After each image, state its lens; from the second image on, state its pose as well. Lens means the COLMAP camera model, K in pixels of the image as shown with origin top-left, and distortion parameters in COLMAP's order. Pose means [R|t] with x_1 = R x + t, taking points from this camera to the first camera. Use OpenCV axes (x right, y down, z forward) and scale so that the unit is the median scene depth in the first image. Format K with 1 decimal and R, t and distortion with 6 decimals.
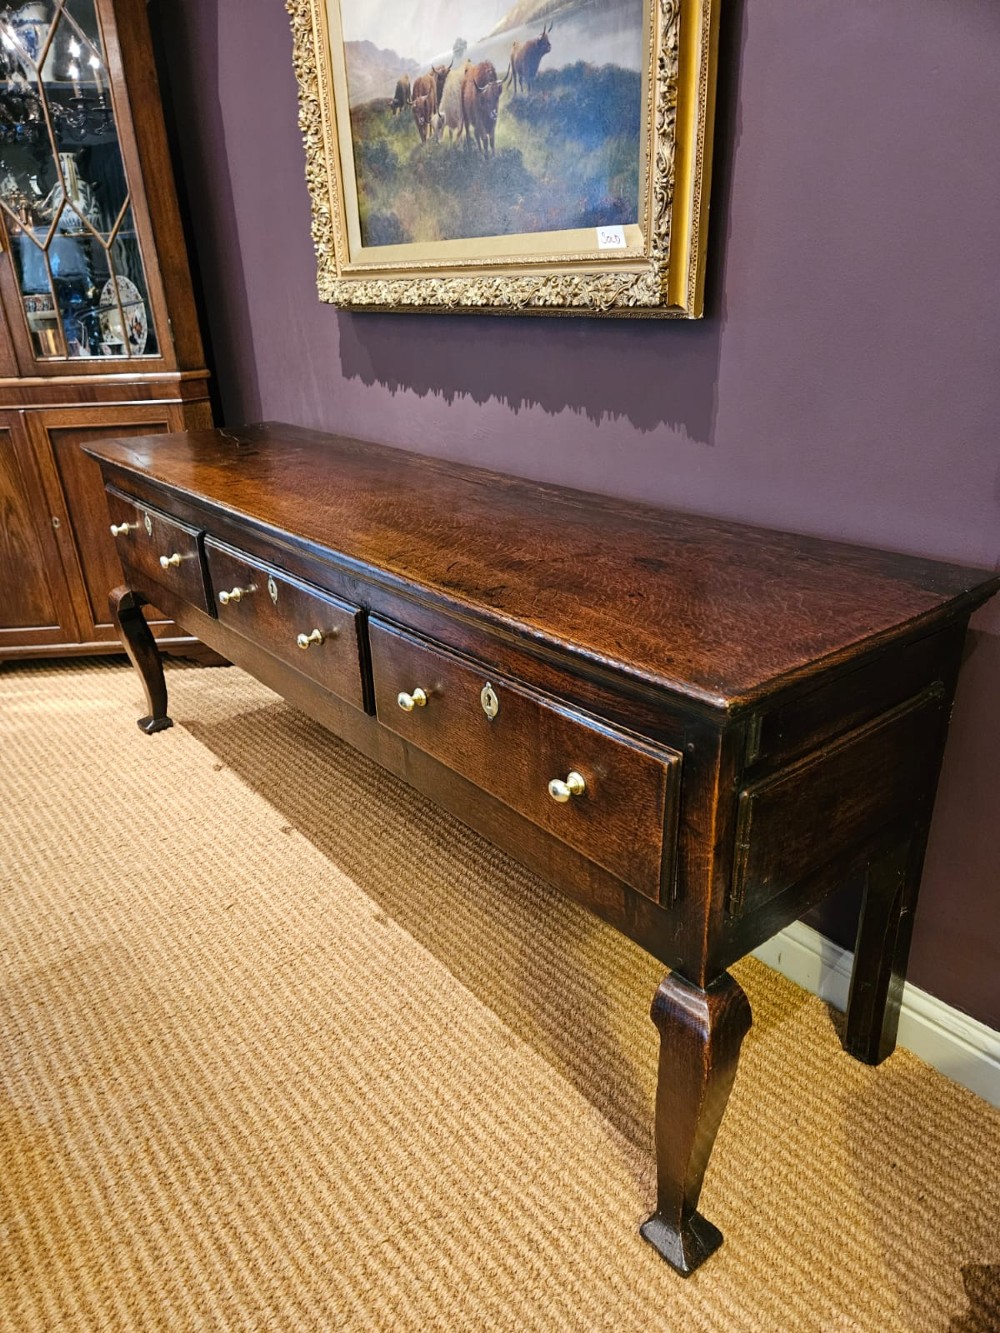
lens RADIAL K [[871.5, 0, 504.2], [0, 871.5, 671.7], [0, 0, 1]] dist [0.070556, -0.063531]
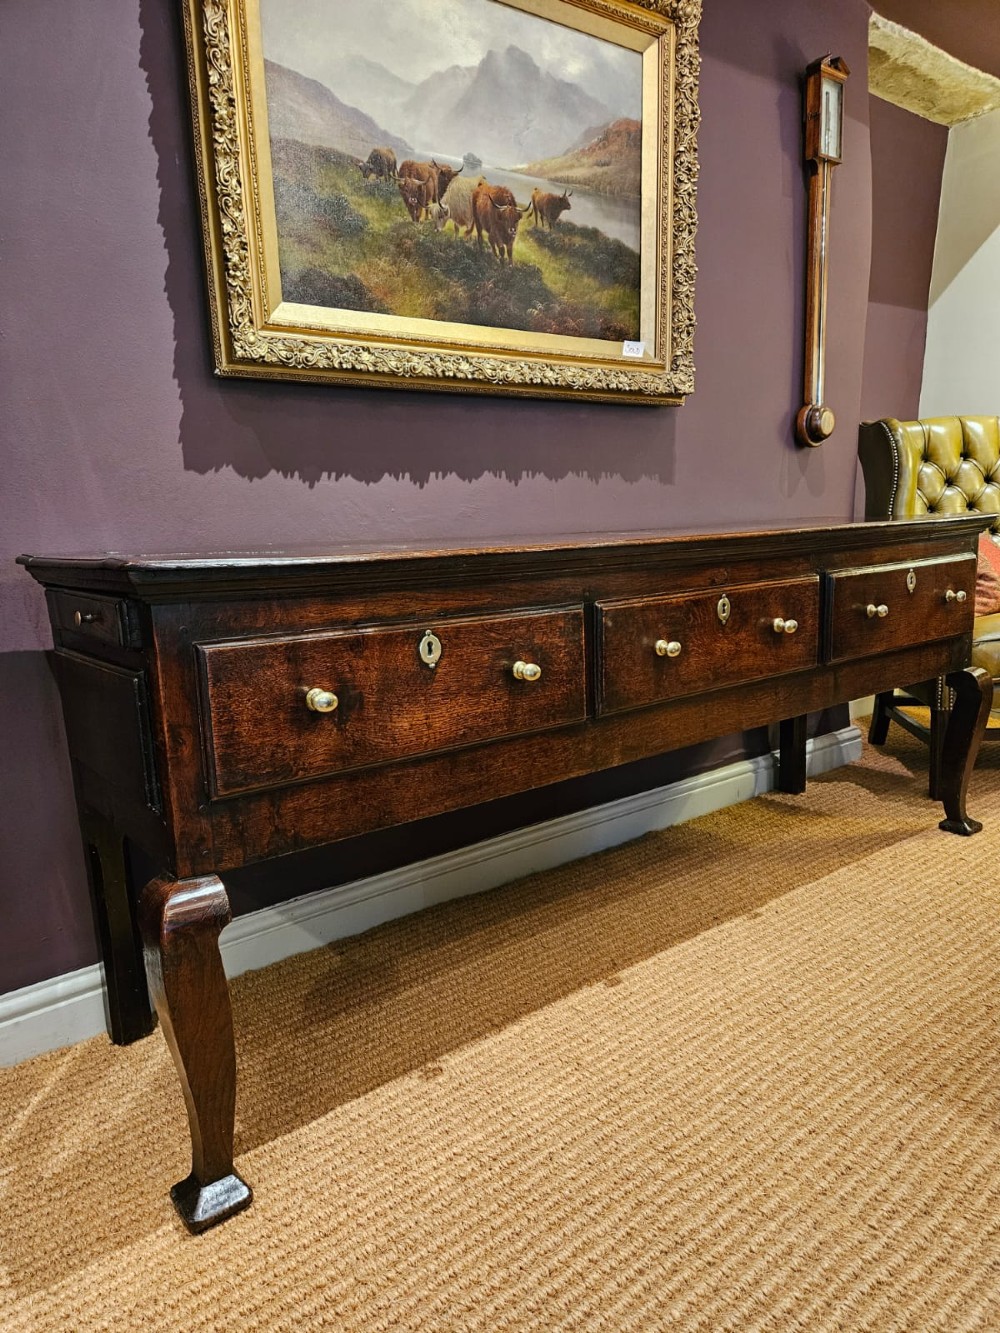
lens RADIAL K [[871.5, 0, 492.6], [0, 871.5, 669.6], [0, 0, 1]] dist [0.070556, -0.063531]
pose [[0.034823, -0.151755, 0.987805, -1.362052], [0.432712, 0.893243, 0.121973, -0.289008], [-0.900860, 0.423187, 0.096771, 1.257167]]
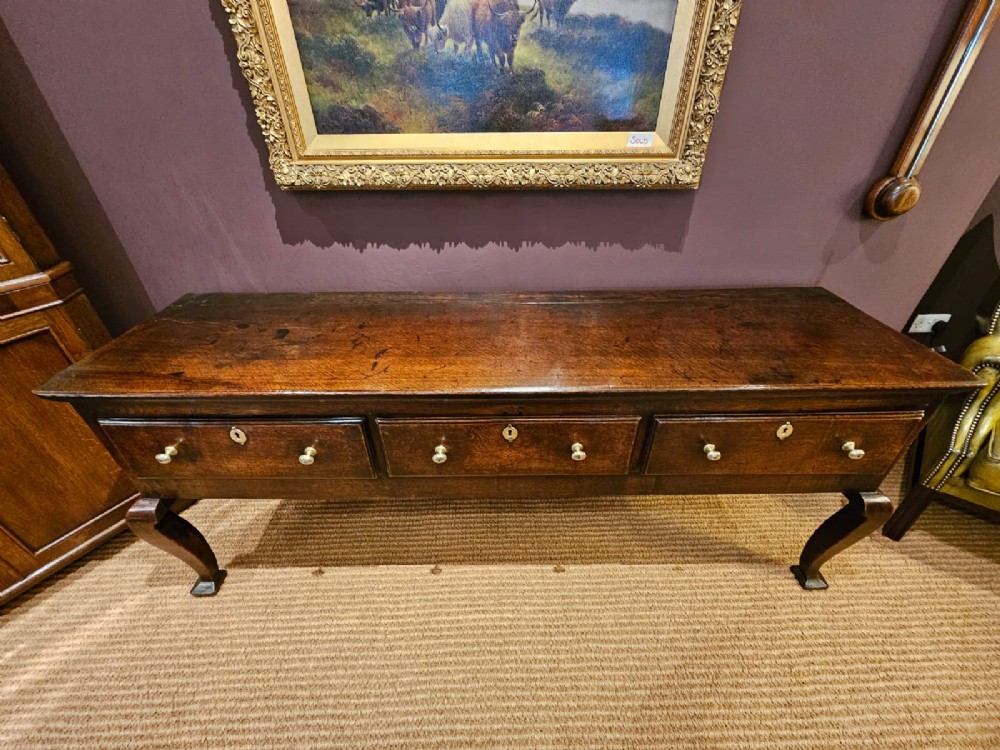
lens RADIAL K [[404.5, 0, 501.4], [0, 404.5, 378.1], [0, 0, 1]] dist [-0.002151, -0.000543]
pose [[0.627561, -0.421844, 0.654381, -0.689667], [0.309071, 0.906412, 0.287911, -0.377275], [-0.714592, 0.021569, 0.699209, 0.654221]]
